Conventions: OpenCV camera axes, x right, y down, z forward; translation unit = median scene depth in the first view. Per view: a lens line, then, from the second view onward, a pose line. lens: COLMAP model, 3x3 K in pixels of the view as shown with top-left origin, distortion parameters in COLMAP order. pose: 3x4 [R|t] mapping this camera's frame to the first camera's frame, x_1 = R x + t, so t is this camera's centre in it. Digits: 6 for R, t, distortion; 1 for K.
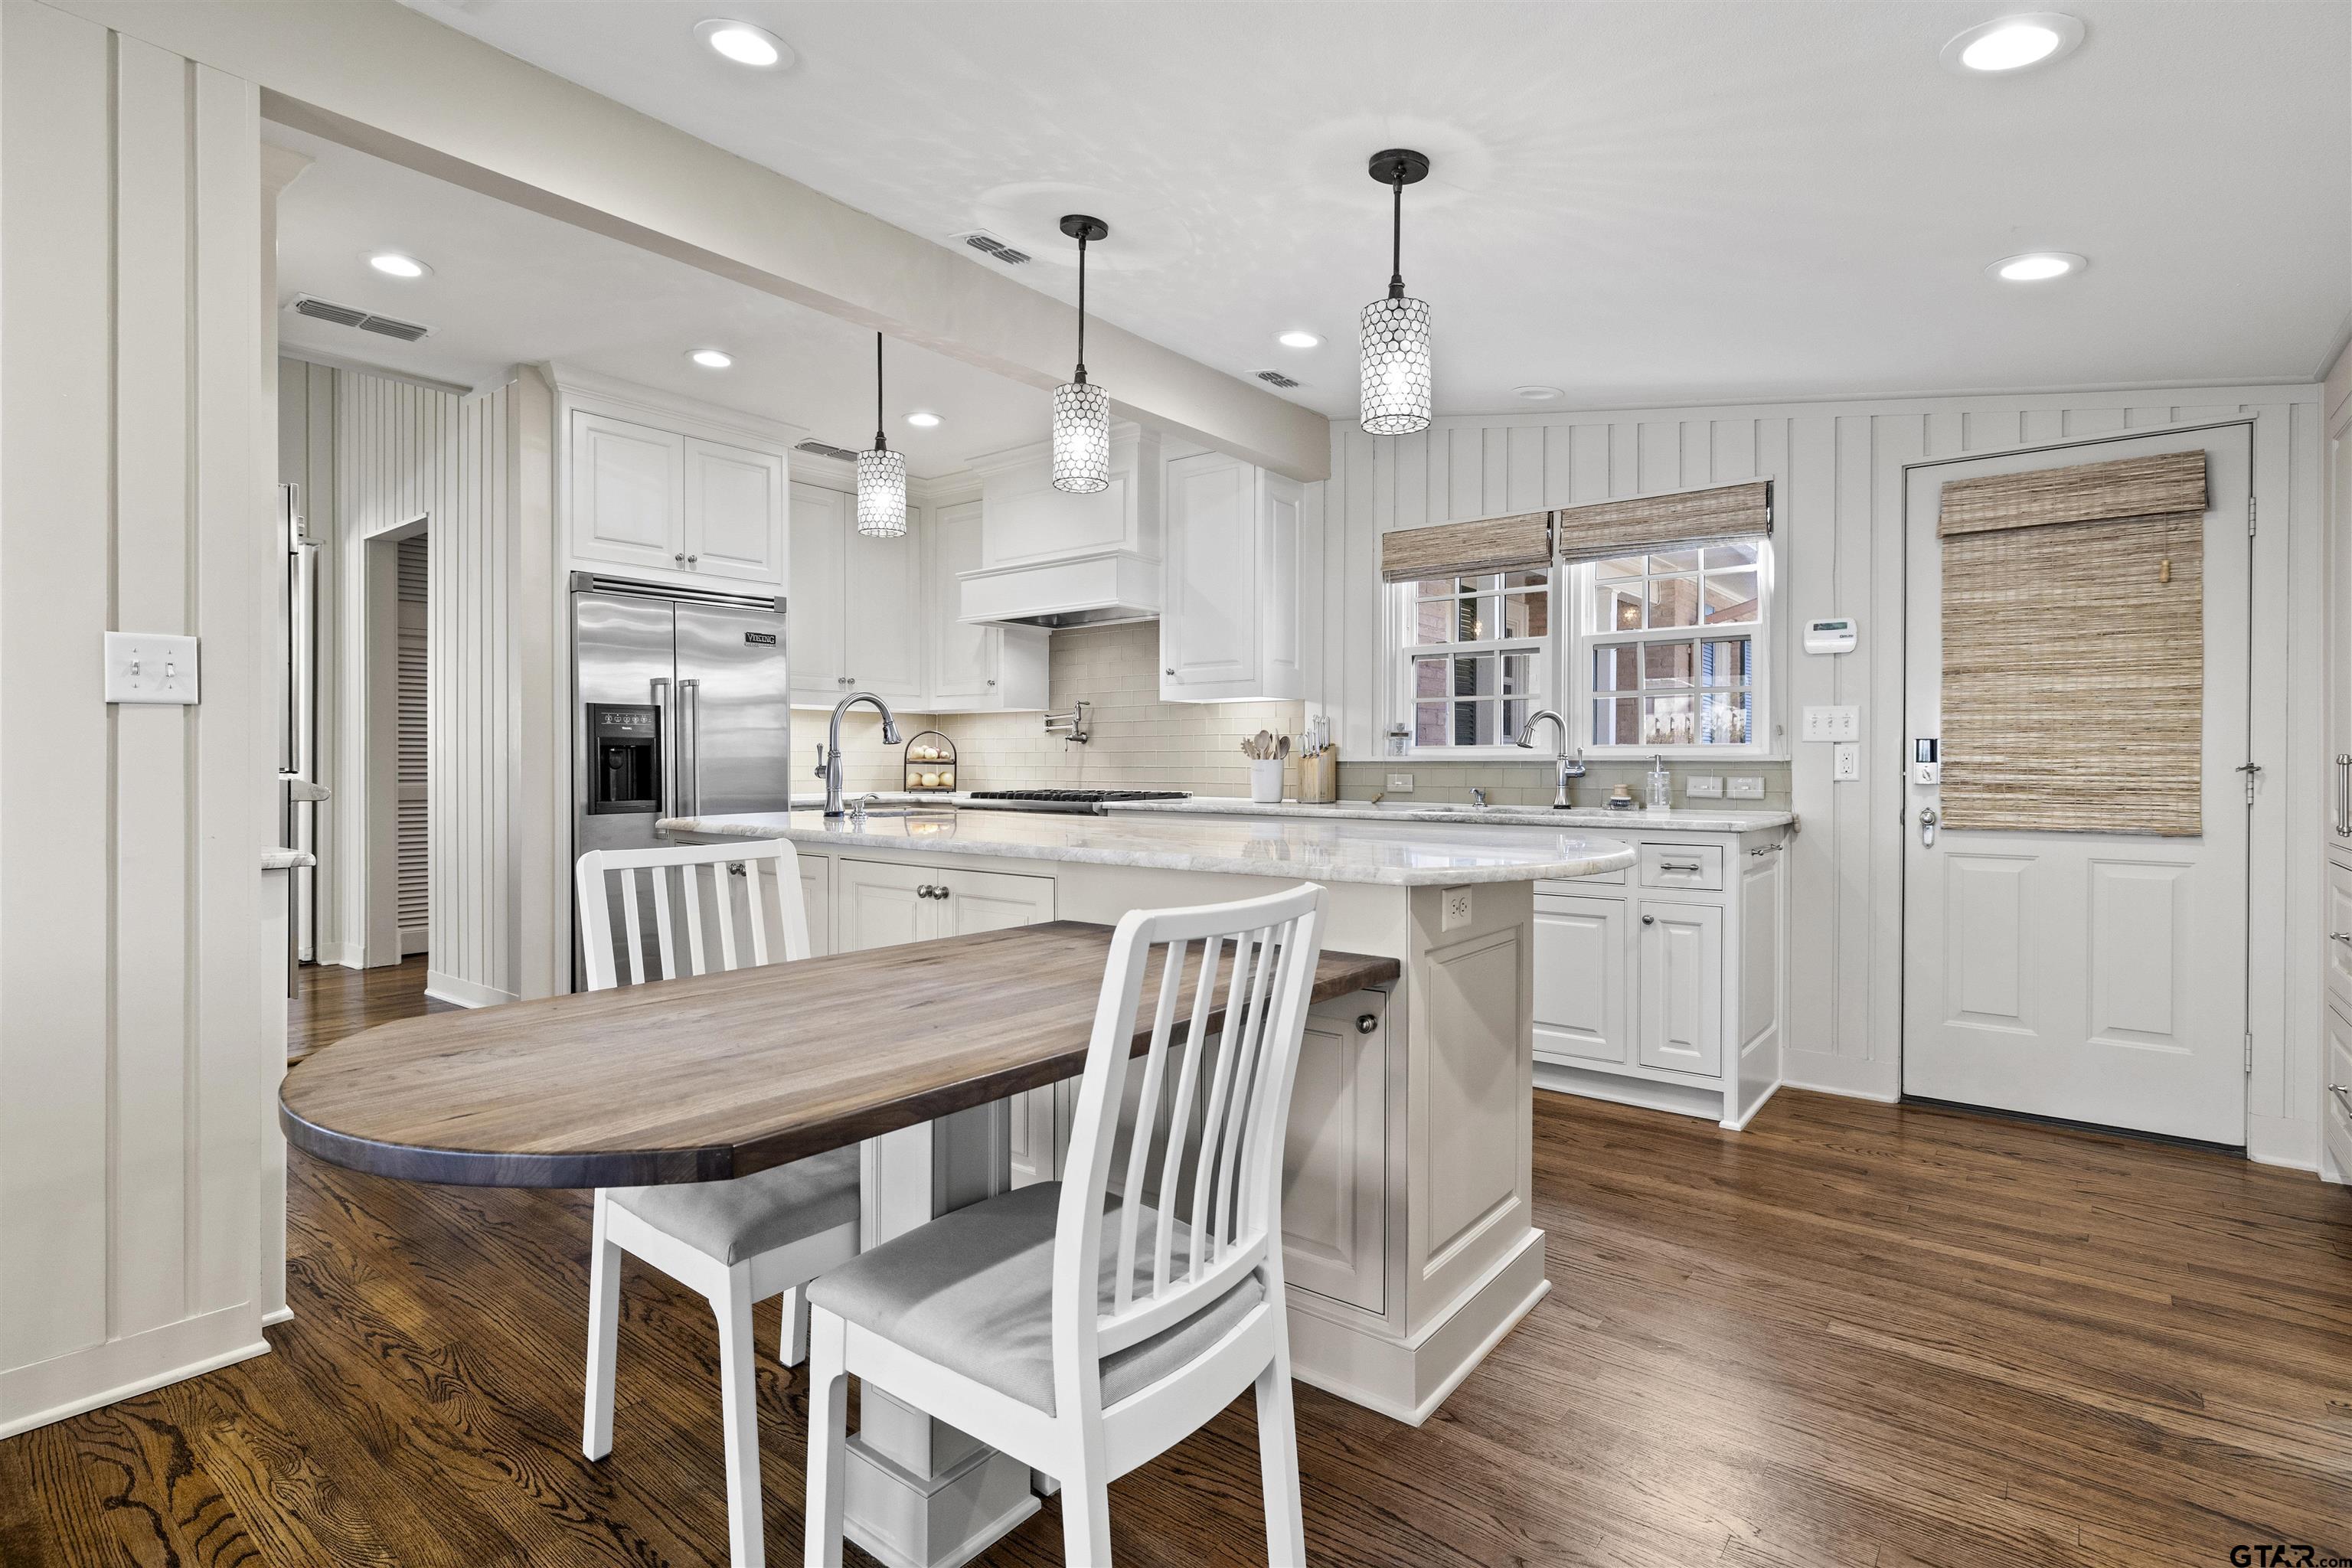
lens RADIAL K [[1110.0, 0, 1178.3], [0, 1110.0, 753.5], [0, 0, 1]] dist [-0.039900, -0.000020]
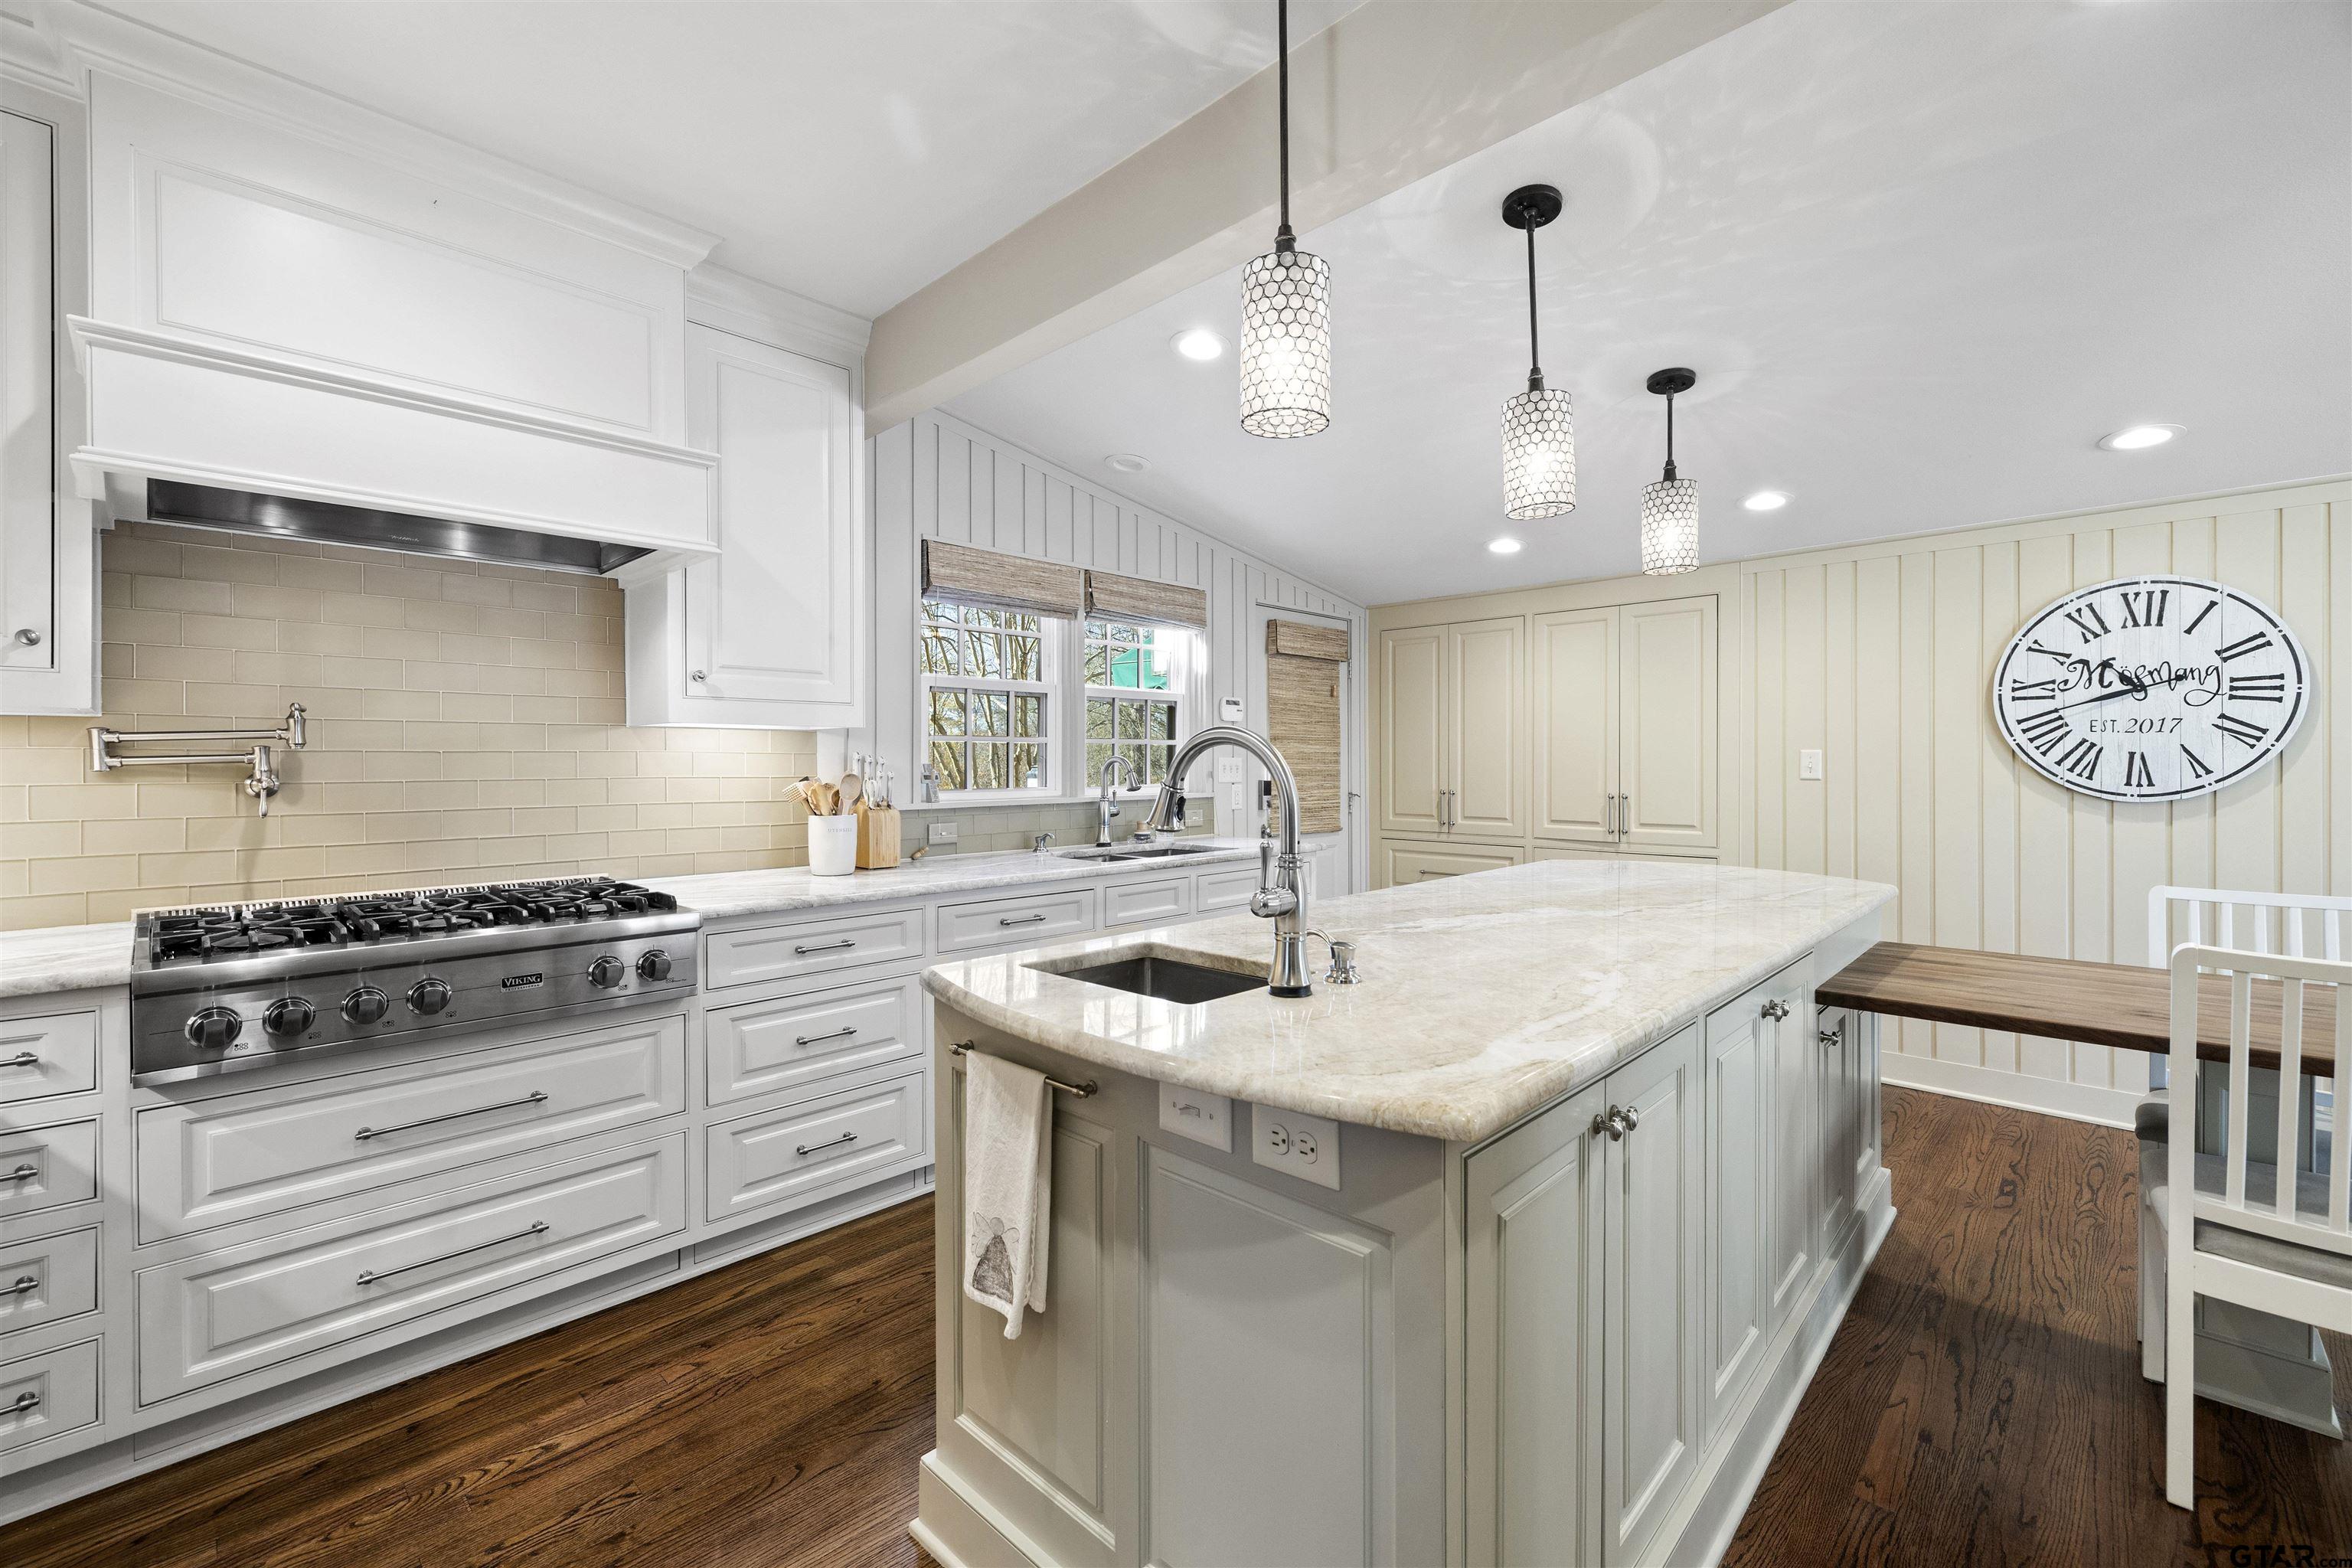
lens RADIAL K [[987.5, 0, 1176.0], [0, 987.5, 784.0], [0, 0, 1]] dist [-0.000129, -0.000050]
pose [[0.092997, -0.010805, 0.995608, -0.633083], [0.008128, 0.999916, 0.010092, -0.020309], [-0.995633, 0.007153, 0.093077, 0.852104]]
